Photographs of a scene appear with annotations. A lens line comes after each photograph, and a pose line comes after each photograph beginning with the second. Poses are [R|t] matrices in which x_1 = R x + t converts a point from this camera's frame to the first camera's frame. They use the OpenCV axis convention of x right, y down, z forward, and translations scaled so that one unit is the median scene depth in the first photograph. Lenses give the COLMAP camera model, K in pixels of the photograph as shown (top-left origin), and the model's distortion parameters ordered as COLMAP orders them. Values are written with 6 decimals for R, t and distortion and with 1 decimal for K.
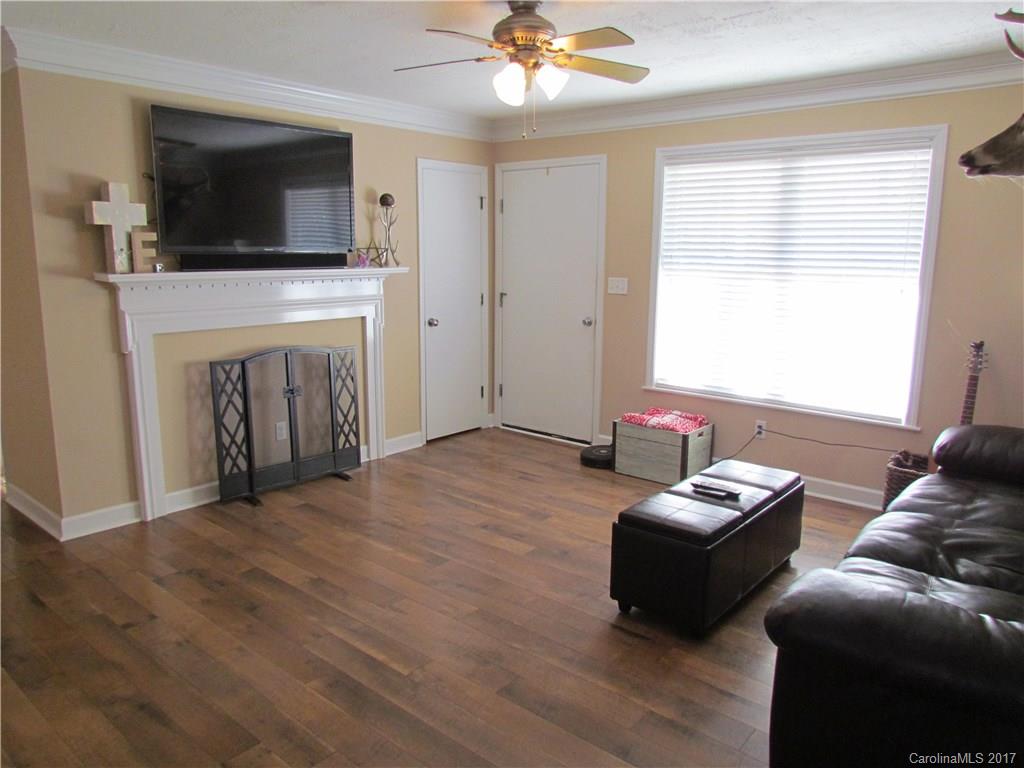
lens RADIAL K [[732.0, 0, 509.2], [0, 732.0, 383.2], [0, 0, 1]] dist [-0.026492, -0.001939]
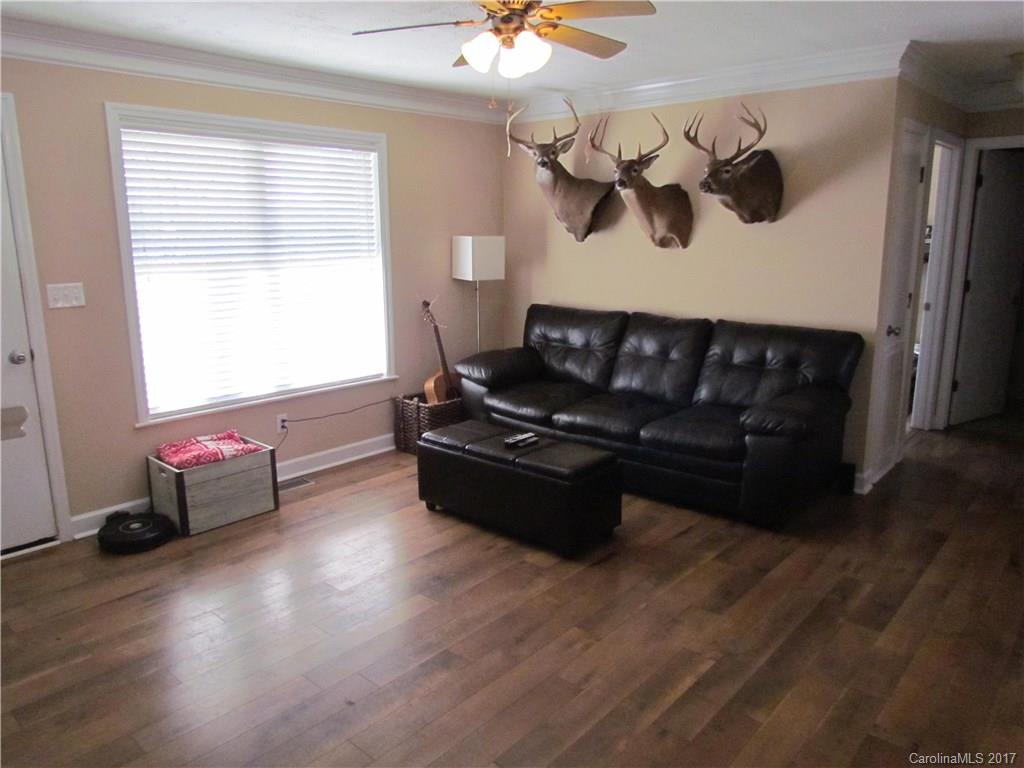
lens RADIAL K [[732.0, 0, 509.2], [0, 732.0, 383.2], [0, 0, 1]] dist [-0.026492, -0.001939]
pose [[0.015153, -0.209754, 0.977637, -0.592795], [0.189665, 0.960601, 0.203159, -0.129001], [-0.981732, 0.182345, 0.054339, 0.651984]]
